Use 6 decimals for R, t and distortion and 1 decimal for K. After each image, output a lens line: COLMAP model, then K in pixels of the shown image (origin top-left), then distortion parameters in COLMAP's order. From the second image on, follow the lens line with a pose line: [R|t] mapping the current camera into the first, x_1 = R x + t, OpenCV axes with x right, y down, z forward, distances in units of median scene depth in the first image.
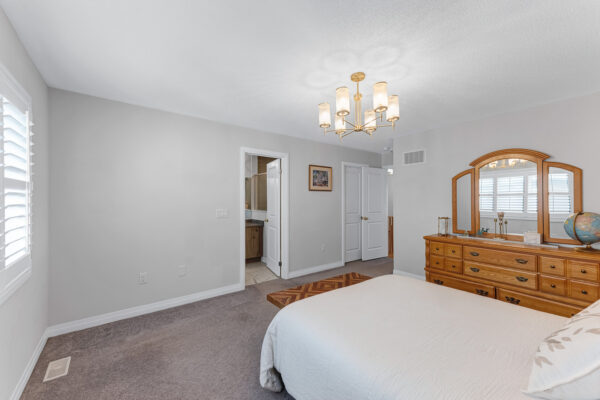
lens RADIAL K [[241.2, 0, 299.6], [0, 241.2, 201.2], [0, 0, 1]] dist [0.026805, -0.000190]
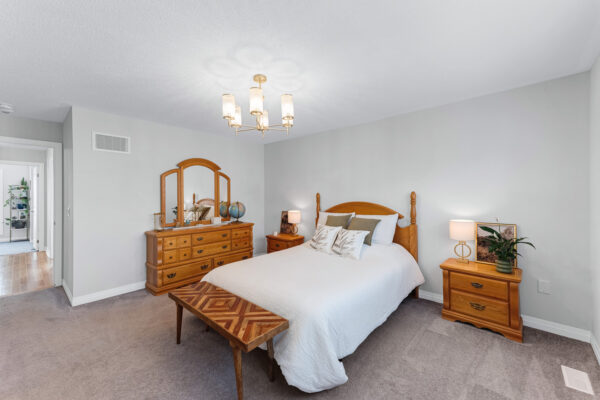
lens RADIAL K [[241.2, 0, 297.0], [0, 241.2, 195.7], [0, 0, 1]] dist [0.026805, -0.000190]
pose [[-0.186143, -0.001975, 0.982521, -0.563571], [0.009313, 0.999950, 0.003775, -0.005056], [-0.982478, 0.009853, -0.186115, 0.710270]]
